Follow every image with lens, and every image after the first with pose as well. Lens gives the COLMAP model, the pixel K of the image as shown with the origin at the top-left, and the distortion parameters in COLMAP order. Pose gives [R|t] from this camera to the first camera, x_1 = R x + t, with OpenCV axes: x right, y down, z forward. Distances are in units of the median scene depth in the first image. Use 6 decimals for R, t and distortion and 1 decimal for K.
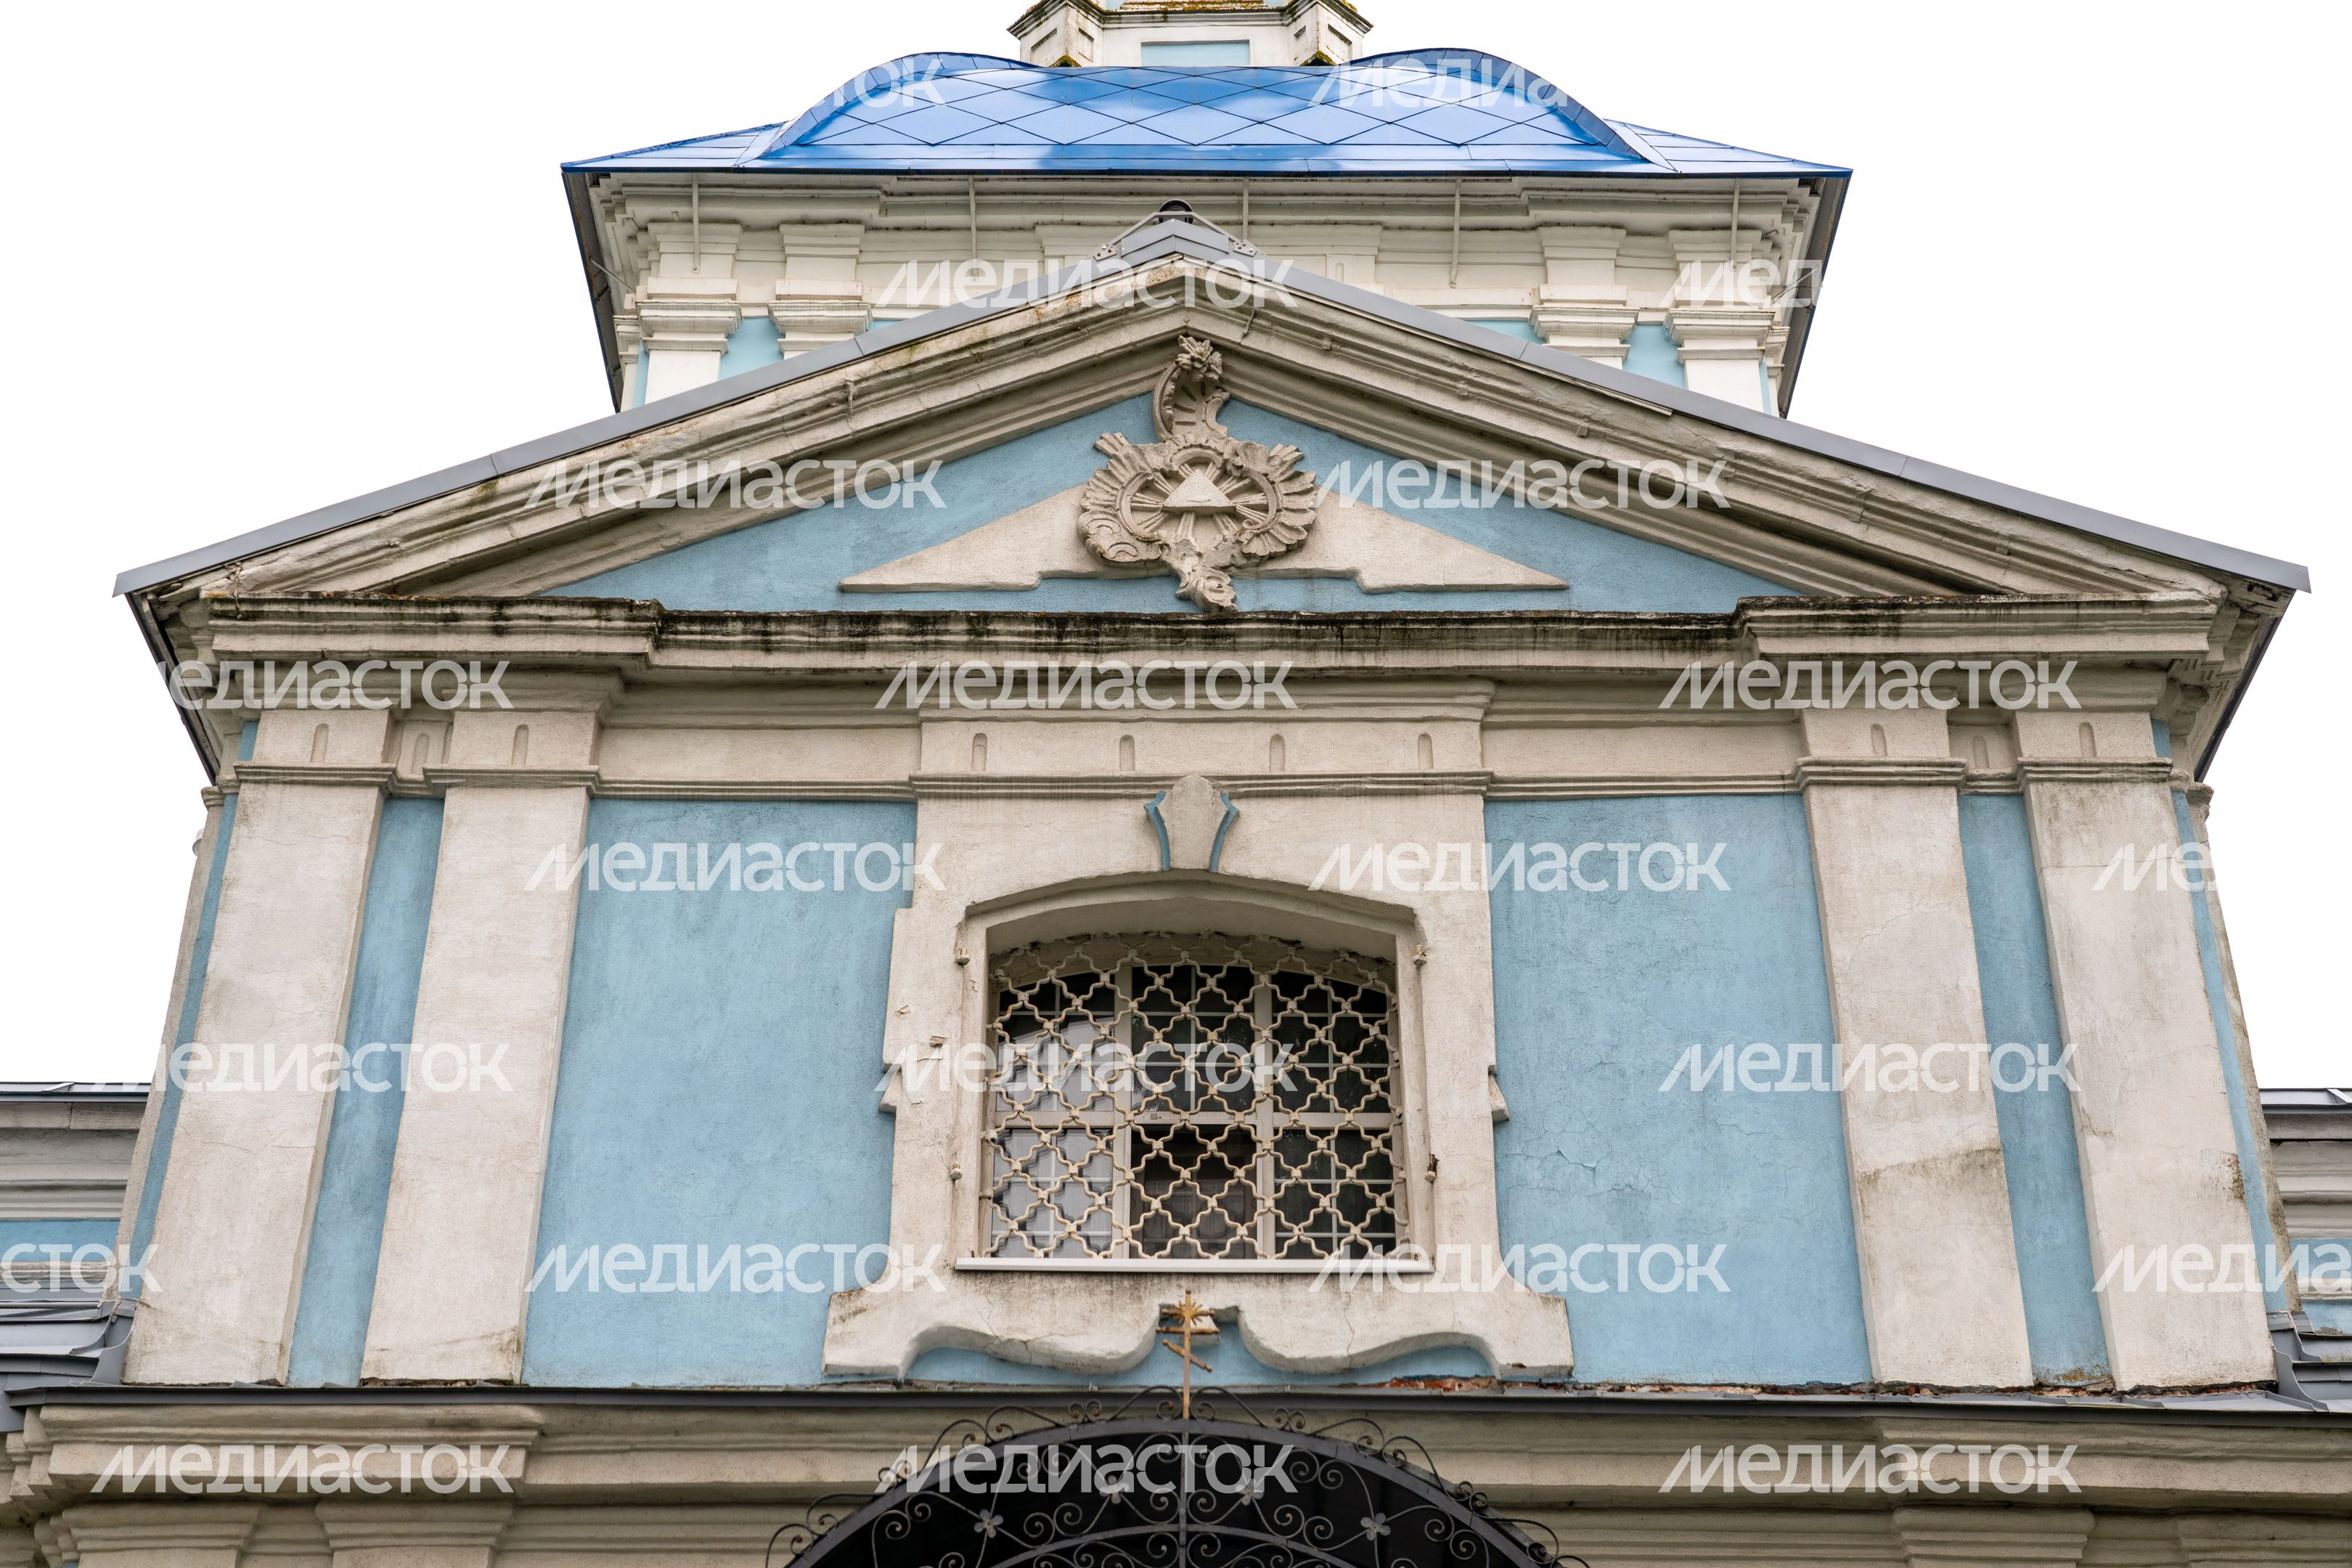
lens RADIAL K [[3317.6, 0, 1175.6], [0, 3317.6, 785.2], [0, 0, 1]] dist [0.031505, 0.000000]
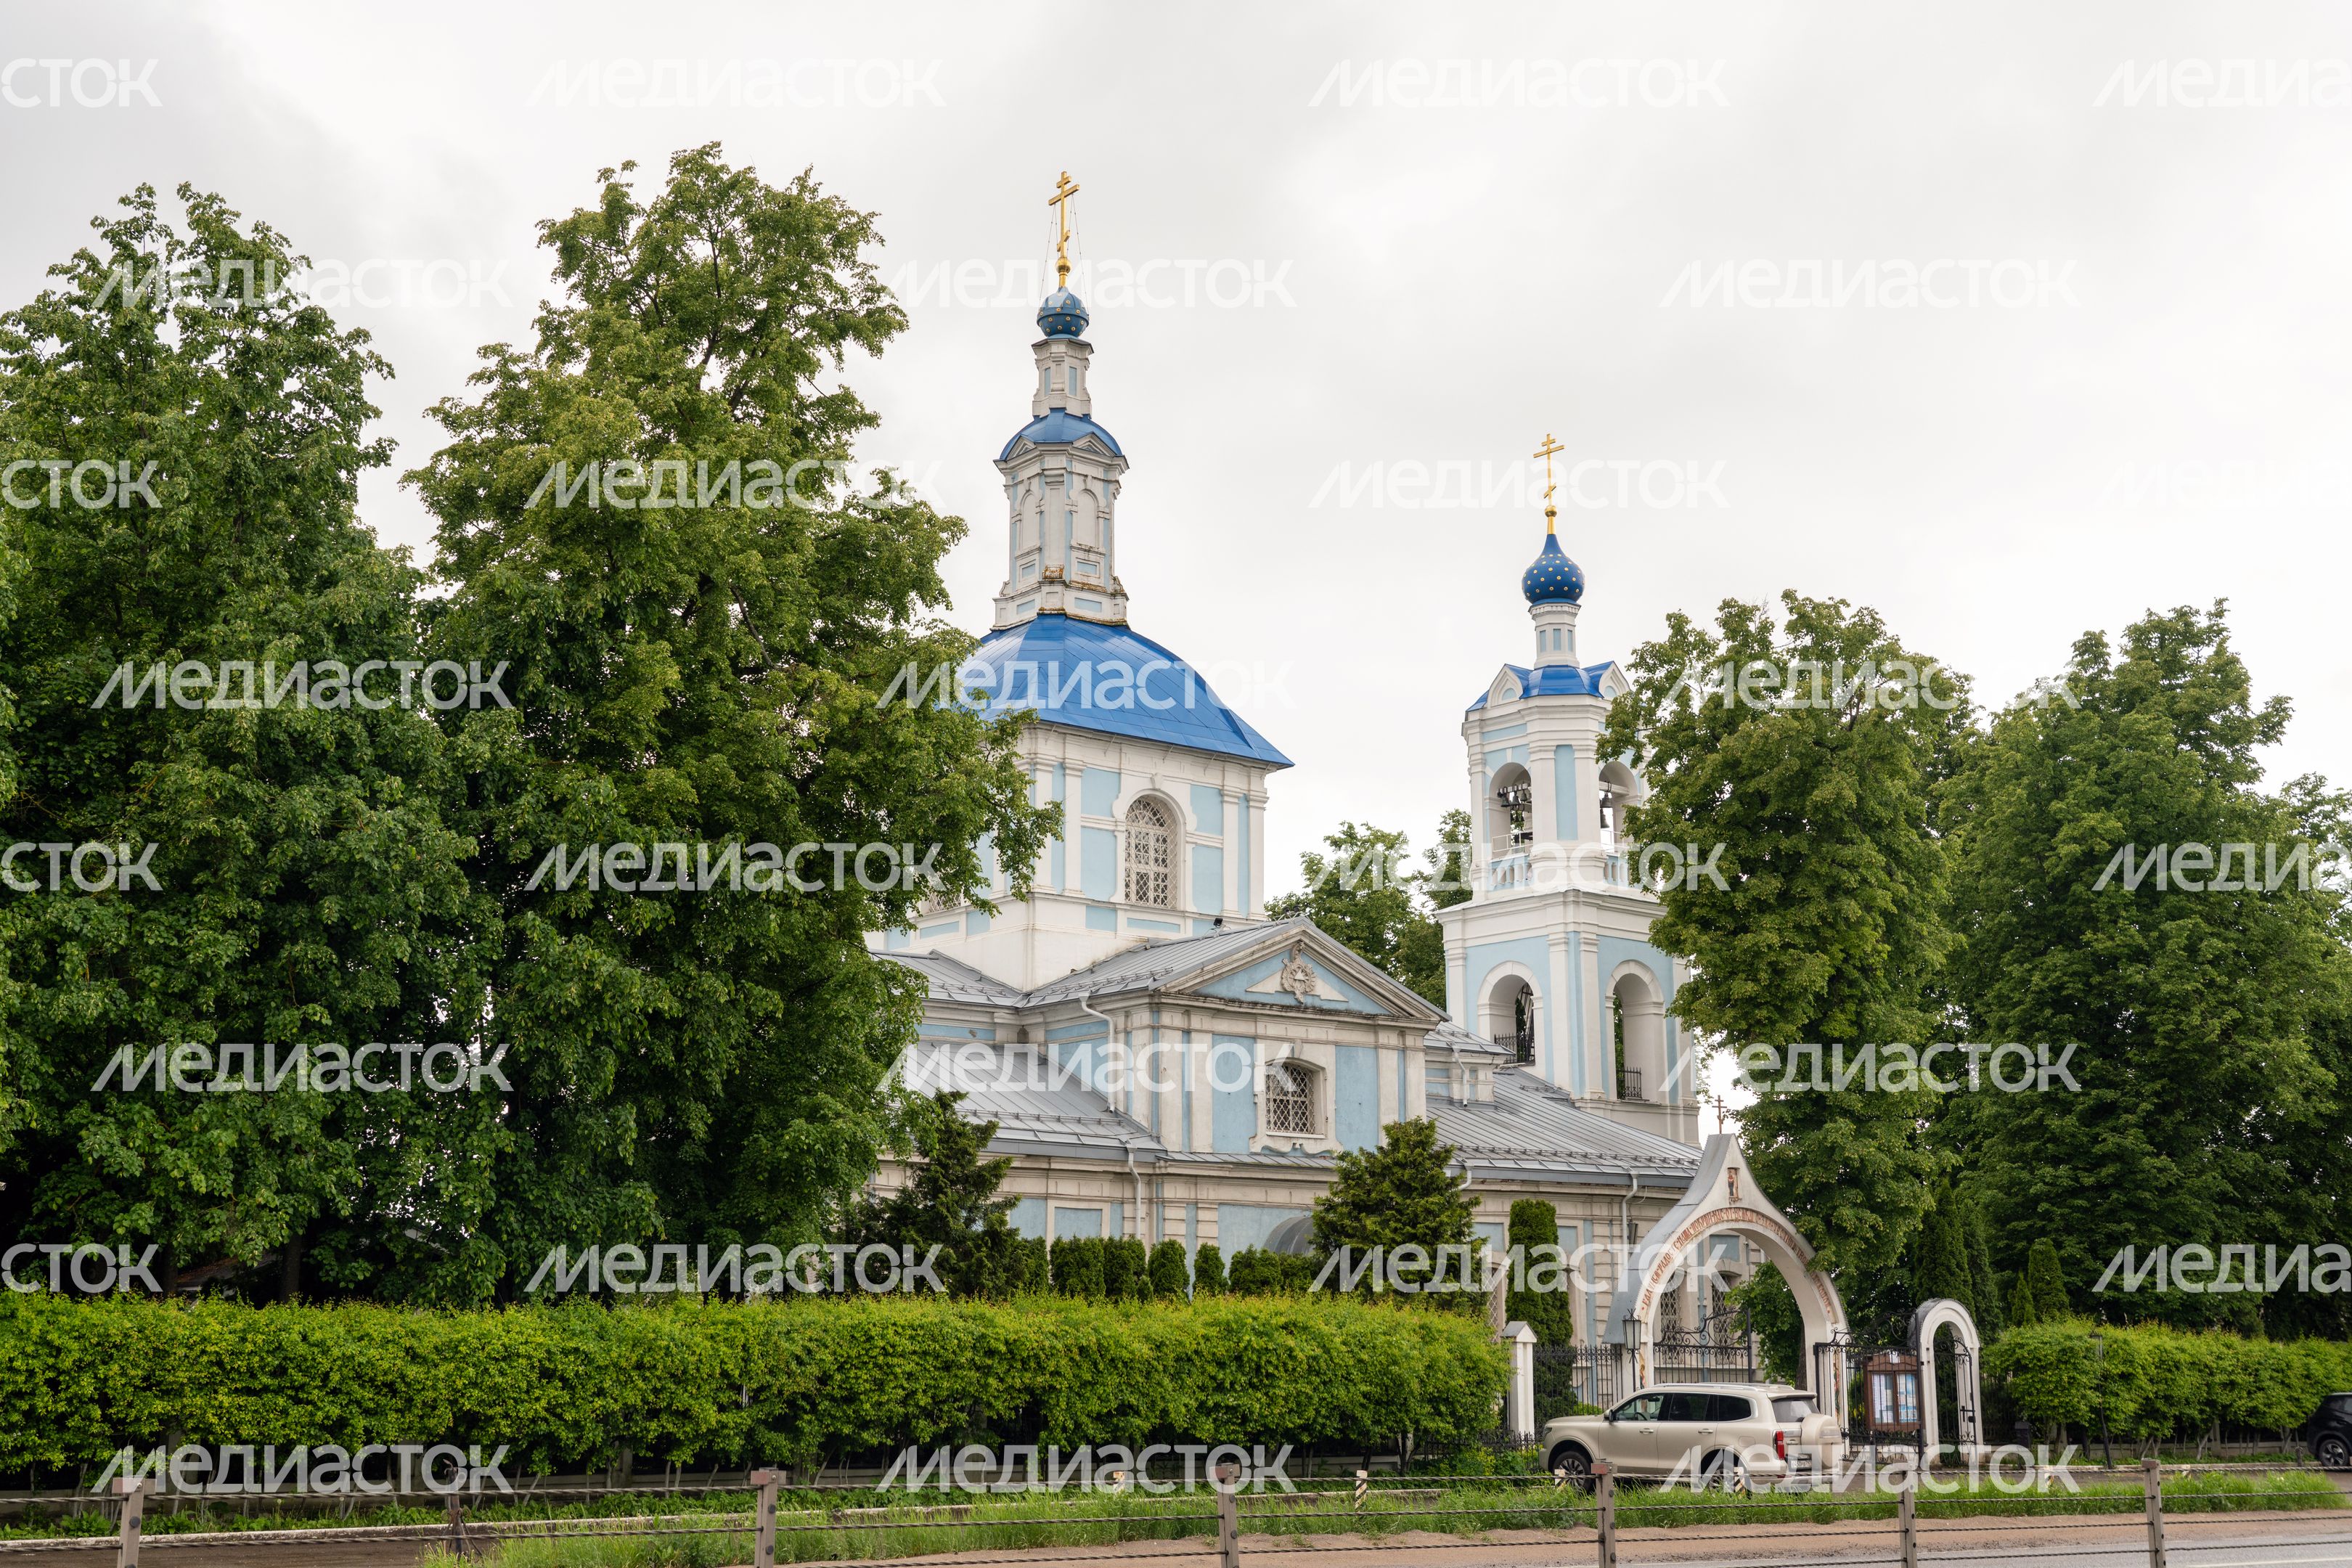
lens RADIAL K [[2559.6, 0, 1174.7], [0, 2559.6, 782.8], [0, 0, 1]] dist [0.003967, 0.000000]
pose [[0.759193, 0.118399, 0.640006, -2.838626], [-0.342802, 0.908615, 0.238550, -1.295683], [-0.553275, -0.400501, 0.730401, -1.761862]]
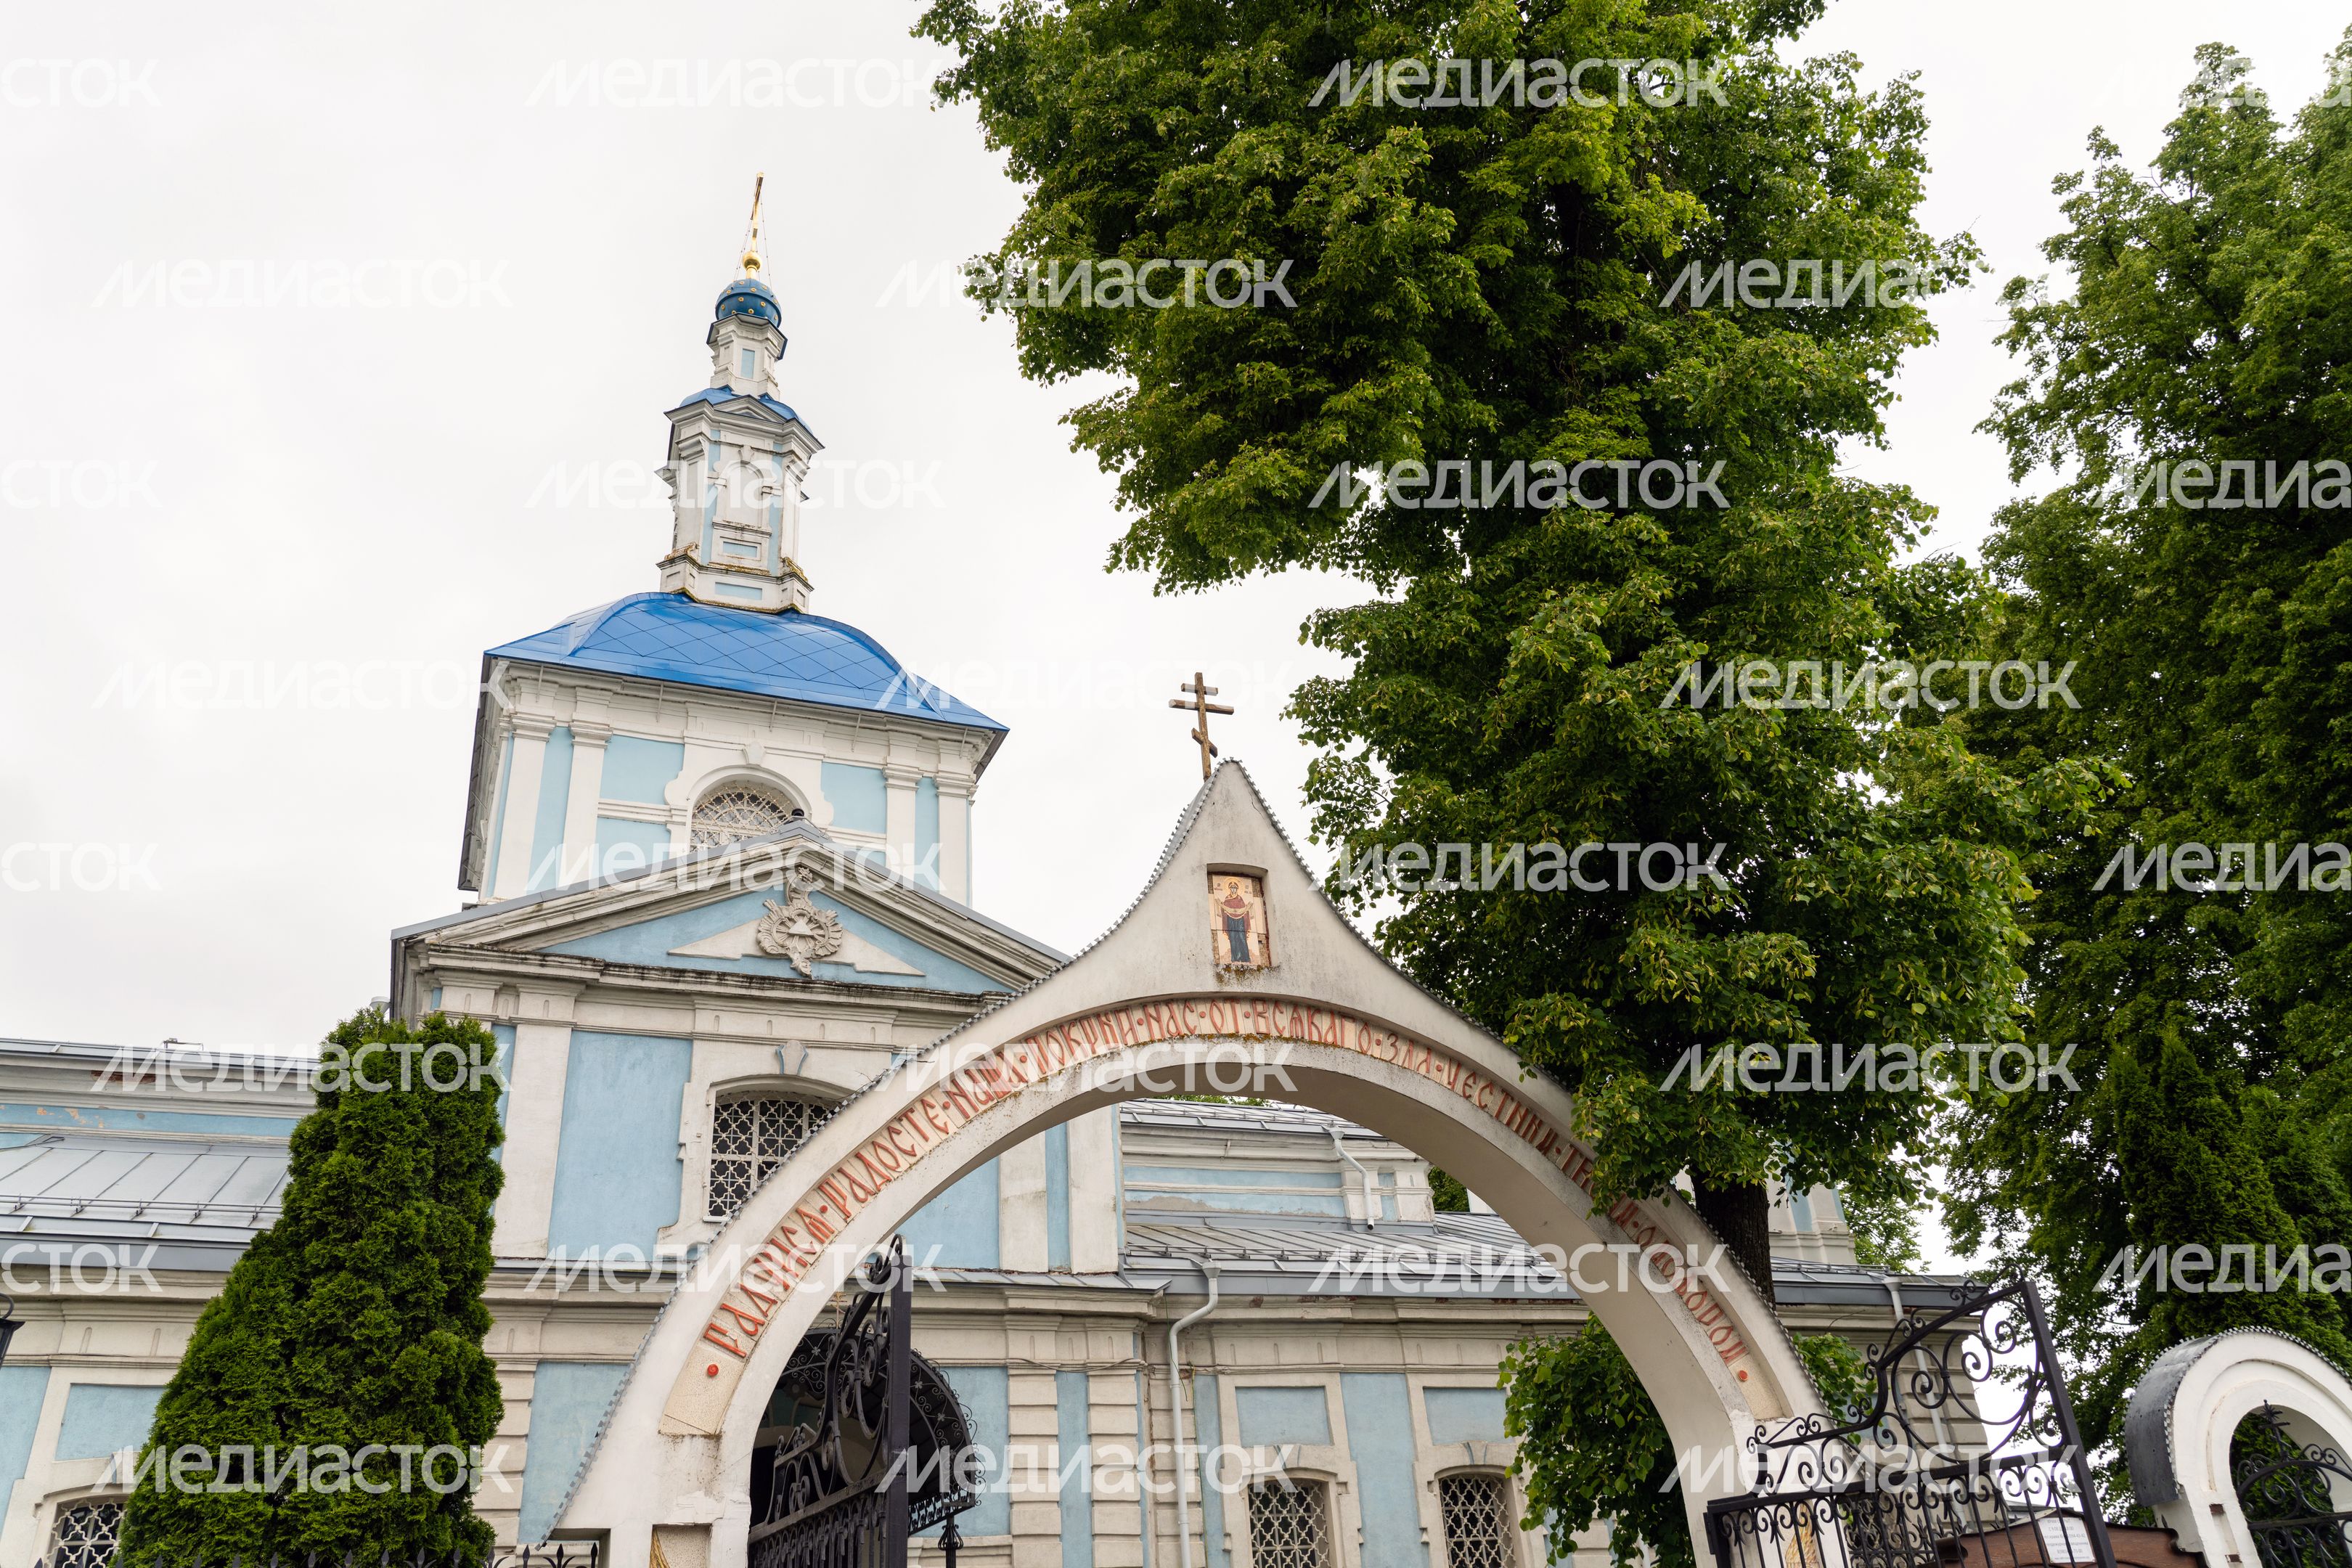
lens RADIAL K [[1713.3, 0, 1178.7], [0, 1713.3, 784.1], [0, 0, 1]] dist [-0.015148, -0.001710]
pose [[0.922411, 0.123200, 0.366033, -0.252408], [-0.141666, 0.989626, 0.023911, -0.299009], [-0.359289, -0.073910, 0.930295, -0.475811]]
